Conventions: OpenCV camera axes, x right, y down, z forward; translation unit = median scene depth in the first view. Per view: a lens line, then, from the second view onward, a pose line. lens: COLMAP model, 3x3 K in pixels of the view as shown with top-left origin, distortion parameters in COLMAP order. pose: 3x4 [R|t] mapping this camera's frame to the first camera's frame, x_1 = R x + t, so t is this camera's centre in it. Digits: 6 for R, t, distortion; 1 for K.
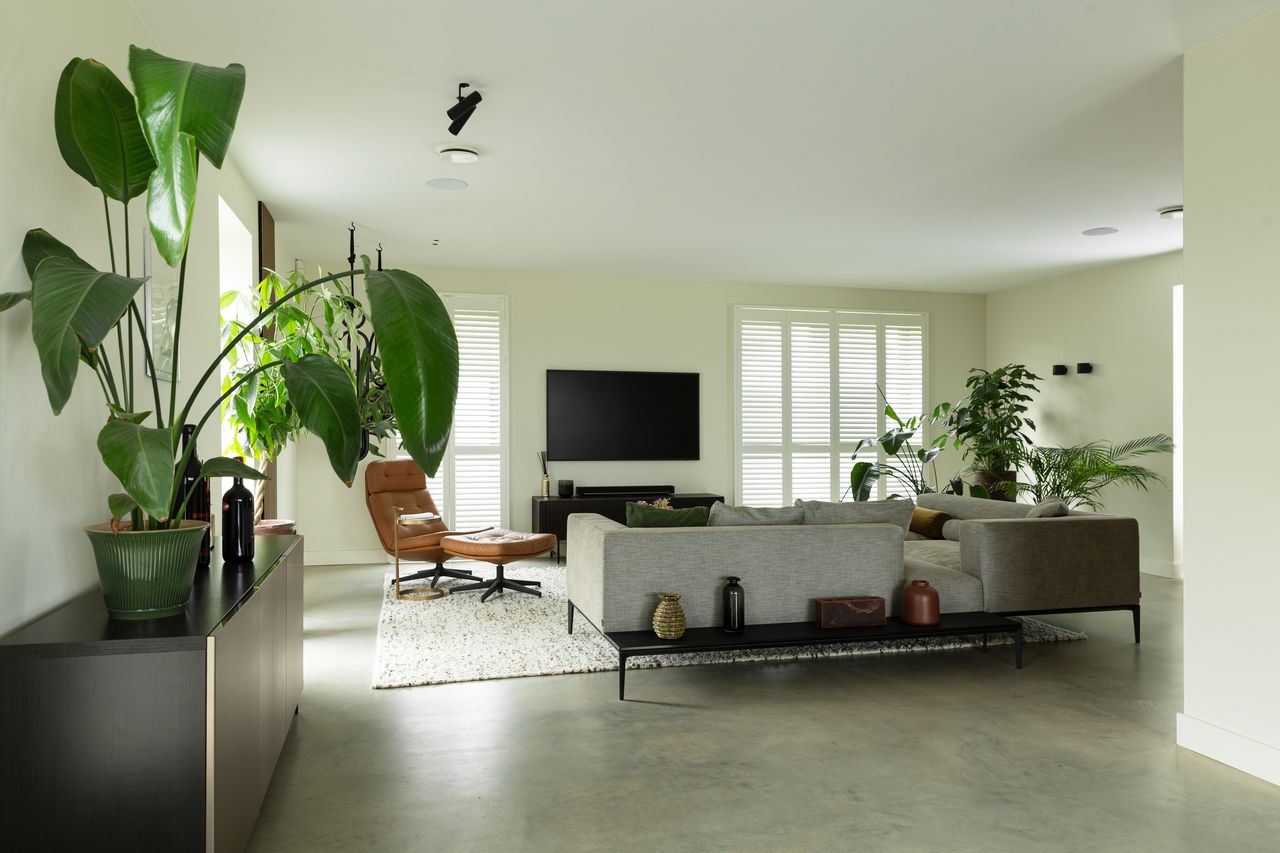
lens RADIAL K [[896.8, 0, 679.9], [0, 896.8, 449.5], [0, 0, 1]] dist [0.004866, 0.002825]
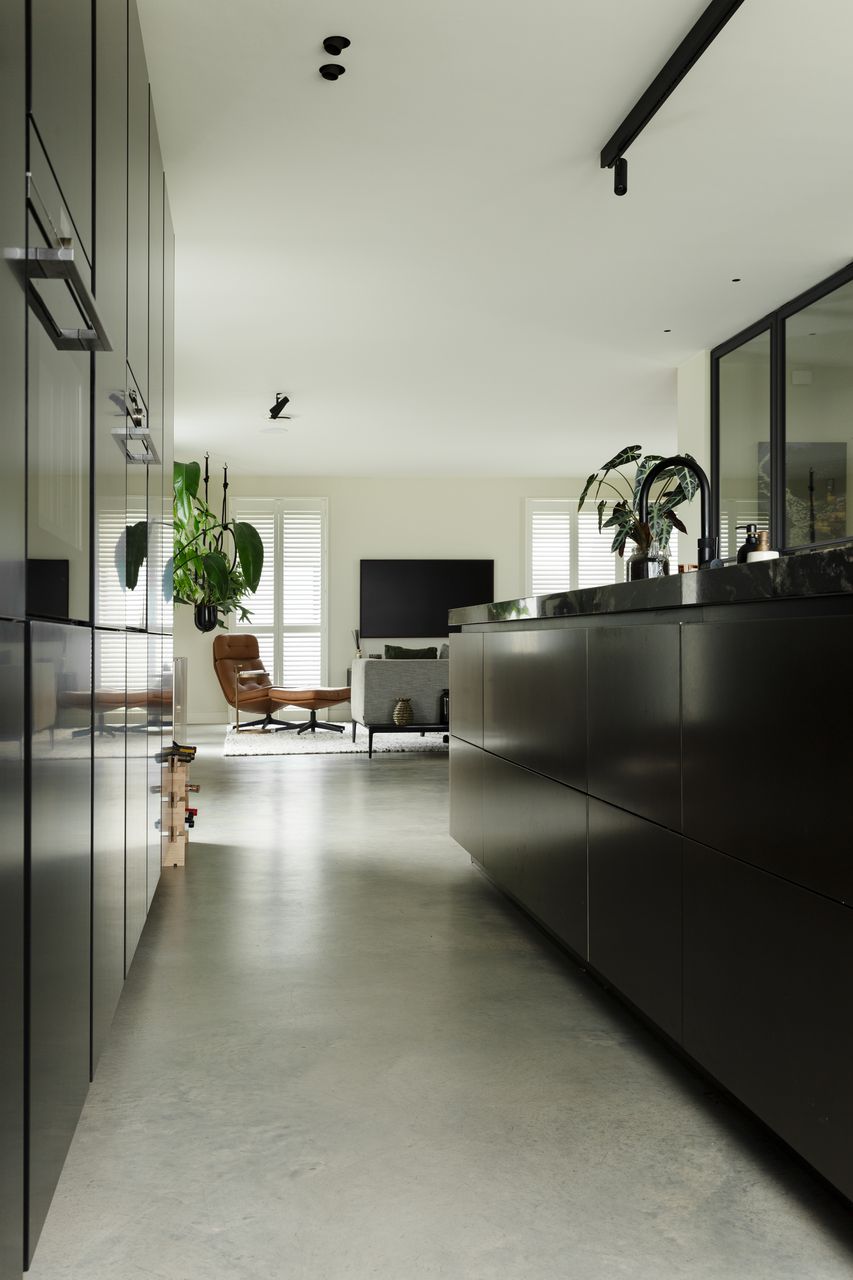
lens RADIAL K [[1240.5, 0, 423.7], [0, 1240.5, 621.1], [0, 0, 1]] dist [-0.000988, 0.011326]
pose [[0.988431, -0.014262, -0.150999, 0.236076], [0.008318, 0.999168, -0.039923, 0.075096], [0.151443, 0.038205, 0.987727, -0.771151]]
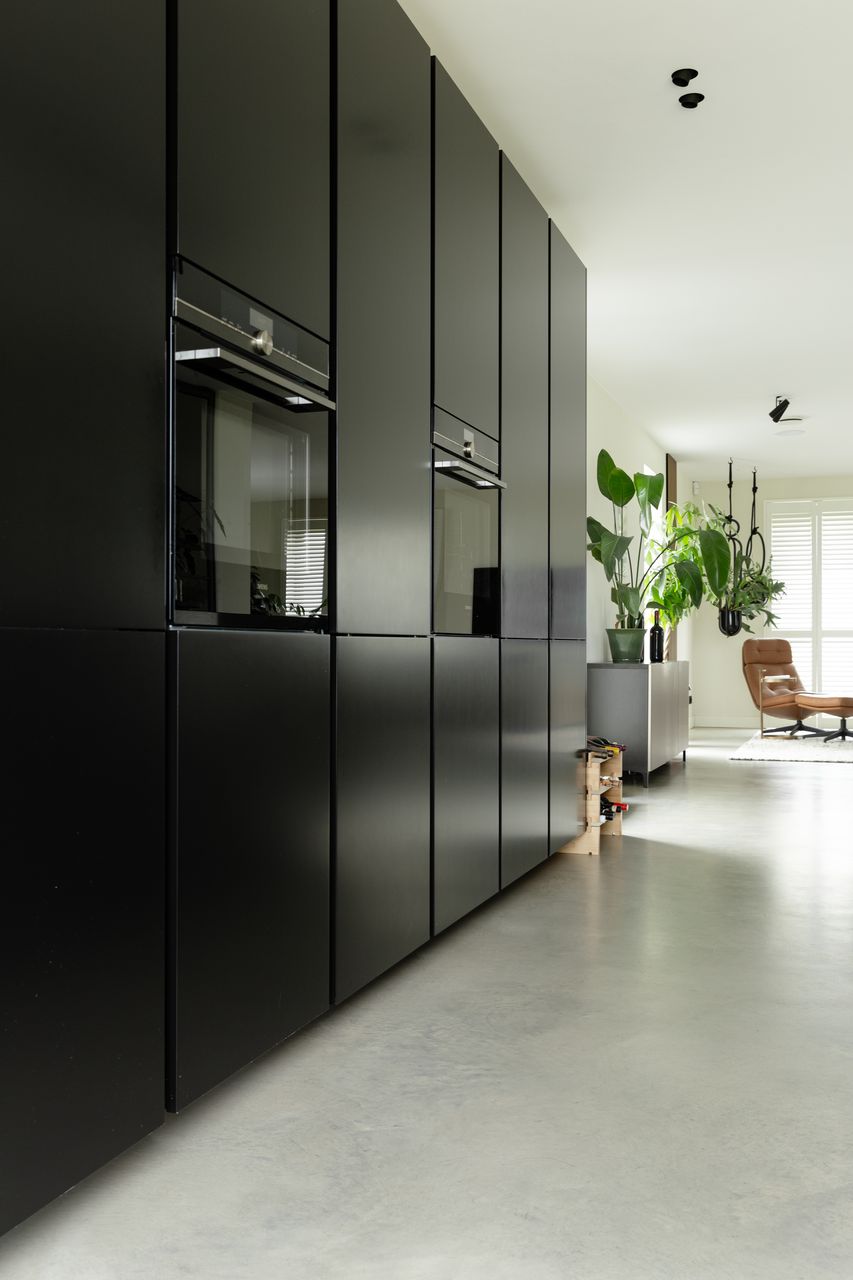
lens RADIAL K [[1240.5, 0, 423.7], [0, 1240.5, 621.1], [0, 0, 1]] dist [-0.000988, 0.011326]
pose [[0.808769, -0.013682, -0.587968, 0.356783], [-0.013148, 0.999059, -0.041333, 0.075045], [0.587980, 0.041160, 0.807828, -0.769044]]
